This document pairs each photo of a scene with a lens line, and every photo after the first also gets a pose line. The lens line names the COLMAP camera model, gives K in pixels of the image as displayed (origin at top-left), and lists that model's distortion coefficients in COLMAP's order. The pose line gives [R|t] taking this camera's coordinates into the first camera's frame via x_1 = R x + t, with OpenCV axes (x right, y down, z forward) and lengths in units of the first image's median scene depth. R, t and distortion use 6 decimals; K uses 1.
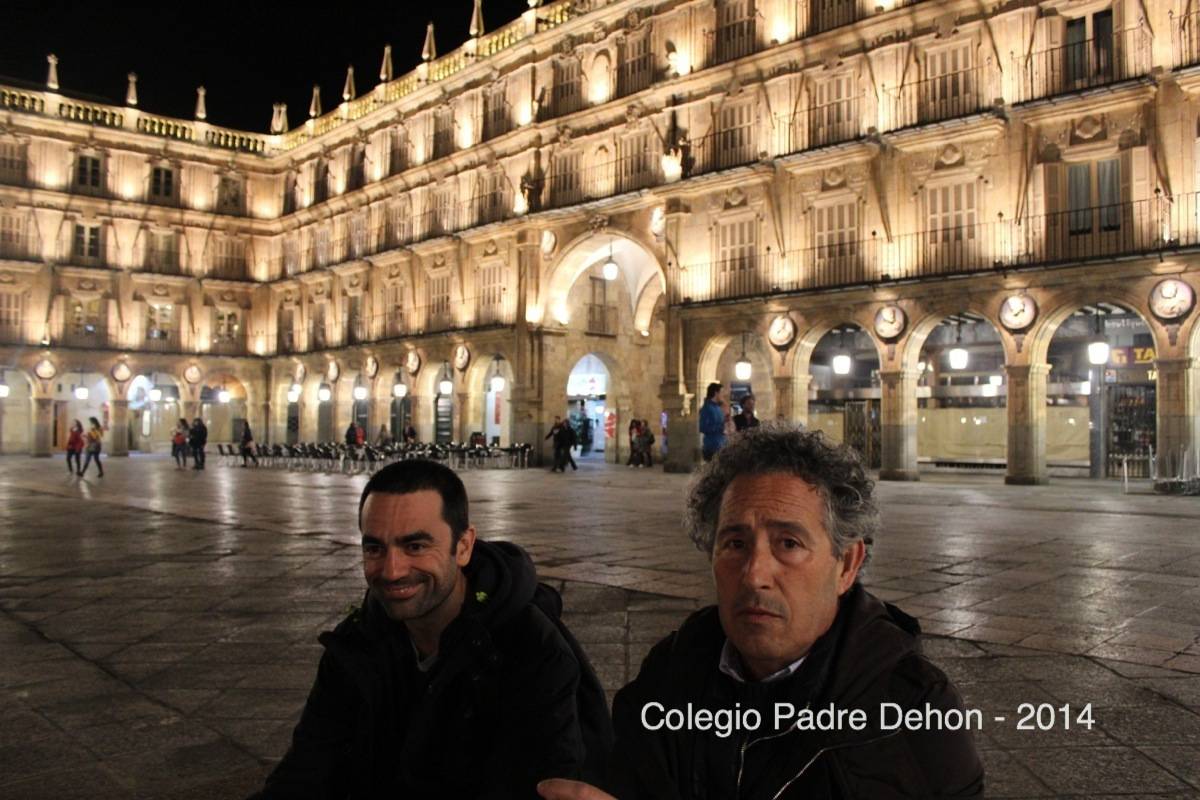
lens RADIAL K [[974.4, 0, 600.0], [0, 974.4, 400.0], [0, 0, 1]] dist [-0.165949, 0.139809]
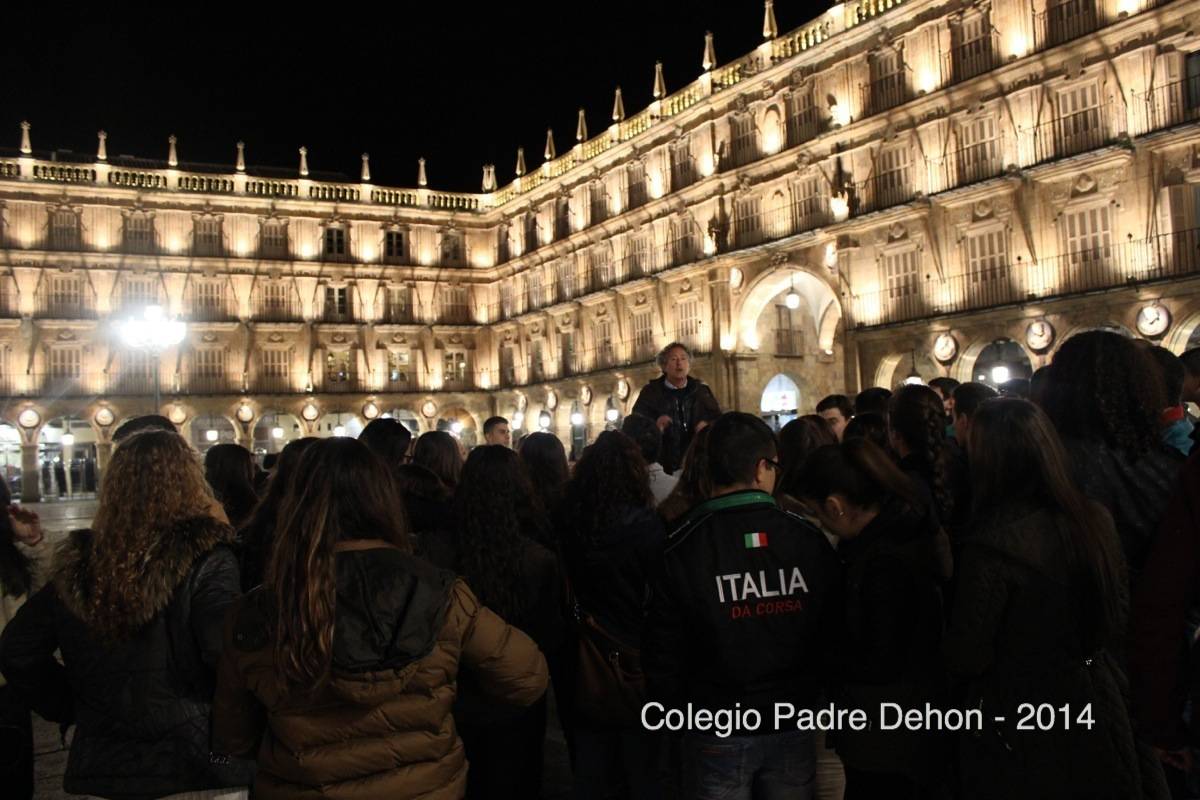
lens RADIAL K [[974.4, 0, 600.0], [0, 974.4, 400.0], [0, 0, 1]] dist [-0.165949, 0.139809]
pose [[0.977249, -0.056018, -0.204562, 0.014503], [0.053454, 0.998407, -0.018045, -0.009052], [0.205247, 0.006699, 0.978687, -0.135280]]
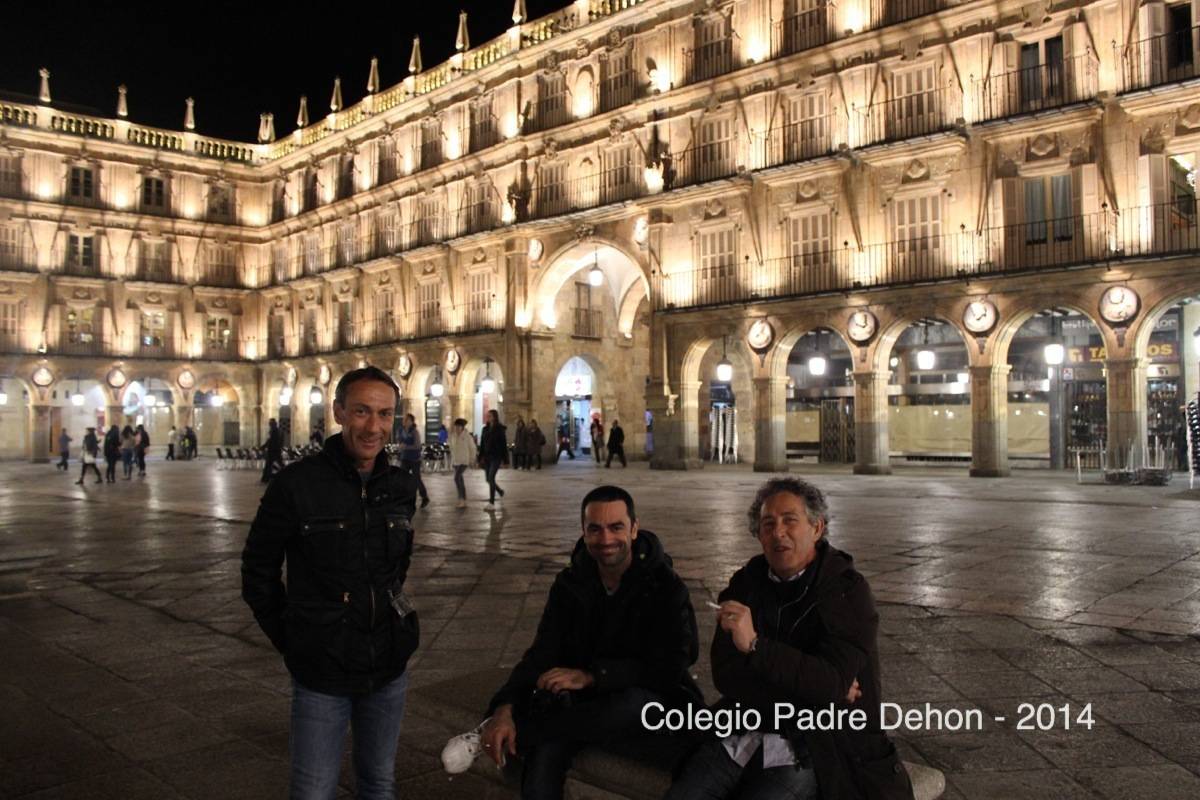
lens RADIAL K [[974.4, 0, 600.0], [0, 974.4, 400.0], [0, 0, 1]] dist [-0.165949, 0.139809]
pose [[0.999618, -0.013568, 0.024078, -0.011166], [0.013452, 0.999897, 0.004998, -0.005888], [-0.024143, -0.004672, 0.999698, -0.044697]]
